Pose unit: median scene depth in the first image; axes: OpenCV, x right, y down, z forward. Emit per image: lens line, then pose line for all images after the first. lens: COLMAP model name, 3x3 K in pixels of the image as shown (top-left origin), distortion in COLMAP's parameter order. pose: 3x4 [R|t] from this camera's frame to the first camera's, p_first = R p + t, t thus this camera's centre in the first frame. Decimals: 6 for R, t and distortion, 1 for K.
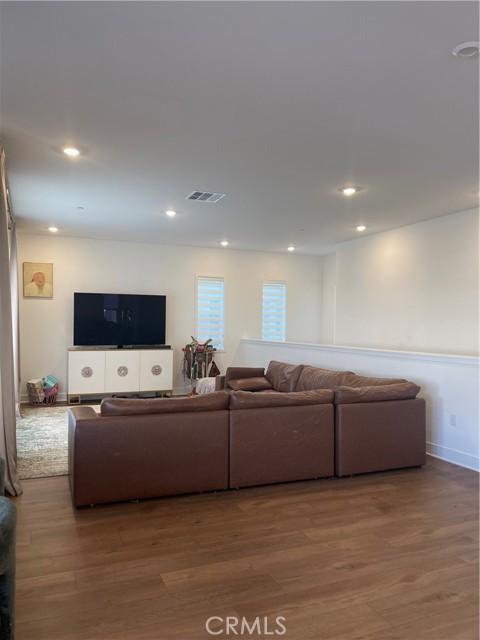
lens RADIAL K [[490.5, 0, 237.3], [0, 490.5, 320.4], [0, 0, 1]] dist [0.083973, -0.122947]
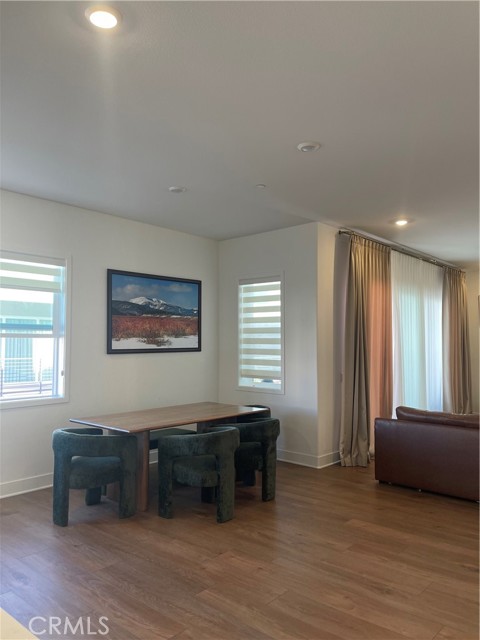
lens RADIAL K [[490.5, 0, 237.3], [0, 490.5, 320.4], [0, 0, 1]] dist [0.083973, -0.122947]
pose [[0.422196, -0.056548, -0.904739, 0.536702], [0.005838, 0.998201, -0.059666, 0.001636], [0.906486, 0.019909, 0.421767, 0.022238]]
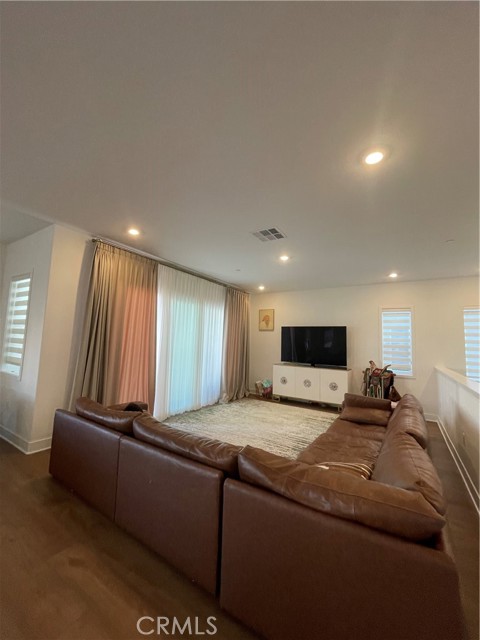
lens RADIAL K [[262.4, 0, 238.0], [0, 262.4, 317.1], [0, 0, 1]] dist [0.000375, 0.002311]
pose [[0.558902, -0.069801, -0.826291, 0.407631], [-0.024381, 0.994637, -0.100513, -0.000561], [0.828875, 0.076322, 0.554203, 0.657314]]
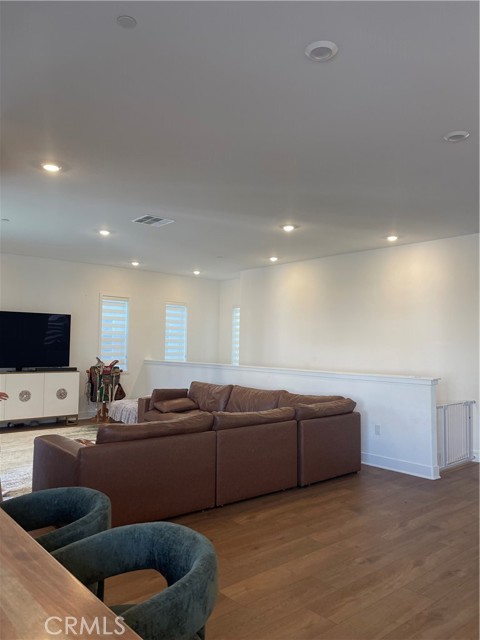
lens RADIAL K [[490.5, 0, 237.3], [0, 490.5, 320.4], [0, 0, 1]] dist [0.083973, -0.122947]
pose [[0.948798, 0.021426, 0.315154, -0.229277], [-0.009496, 0.999181, -0.039342, -0.008041], [-0.315739, 0.034335, 0.948225, -0.011285]]
